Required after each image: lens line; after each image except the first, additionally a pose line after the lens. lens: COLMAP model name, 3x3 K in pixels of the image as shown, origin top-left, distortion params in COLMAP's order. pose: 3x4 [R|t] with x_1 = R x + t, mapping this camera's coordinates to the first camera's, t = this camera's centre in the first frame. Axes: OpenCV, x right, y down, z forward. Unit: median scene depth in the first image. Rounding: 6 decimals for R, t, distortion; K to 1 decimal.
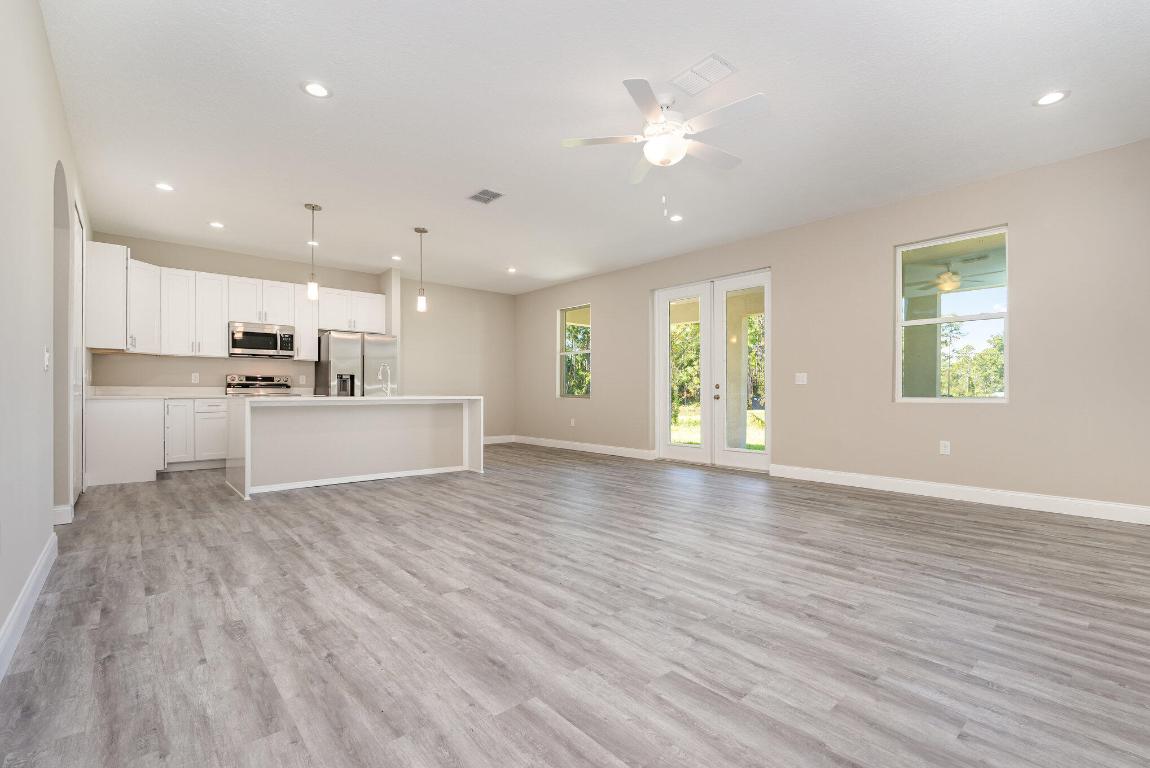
lens RADIAL K [[515.3, 0, 575.0], [0, 515.3, 392.3], [0, 0, 1]] dist [-0.000190, 0.000349]
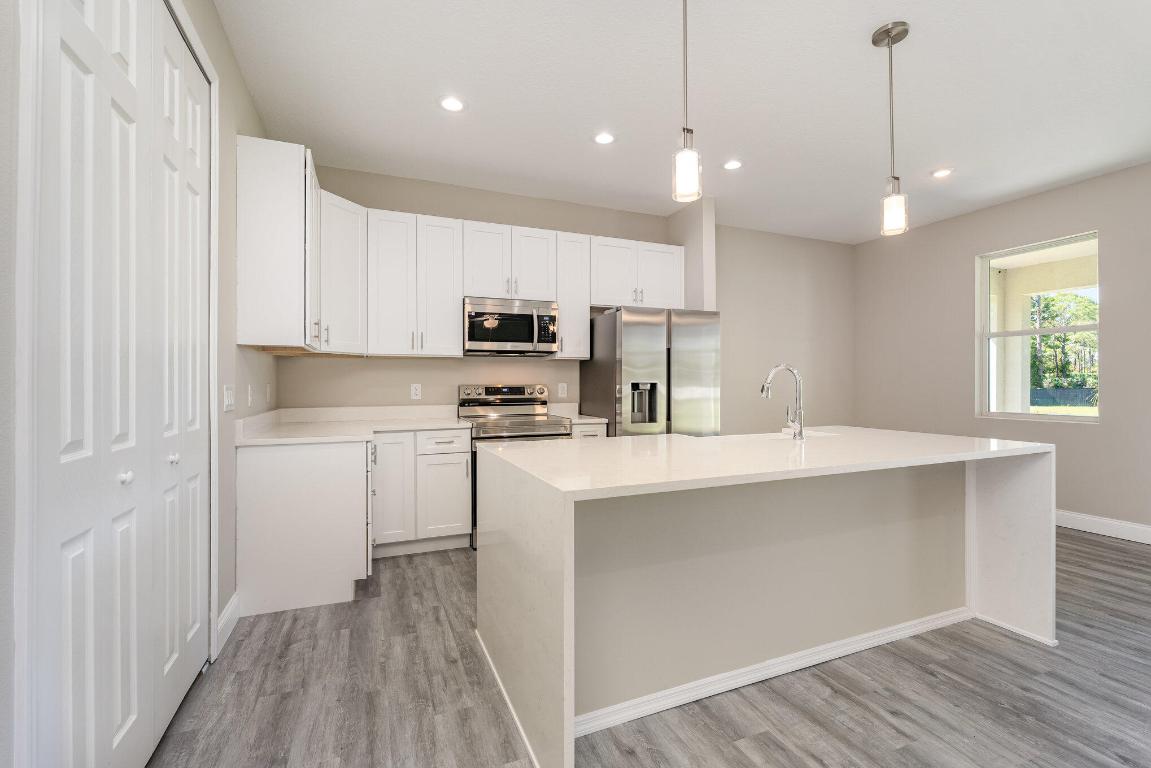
lens RADIAL K [[515.7, 0, 579.6], [0, 515.7, 383.3], [0, 0, 1]] dist [-0.000190, 0.000349]
pose [[0.949211, -0.004615, -0.314605, -0.343774], [0.003741, 0.999987, -0.003383, -0.033499], [0.314617, 0.002034, 0.949217, 0.458567]]
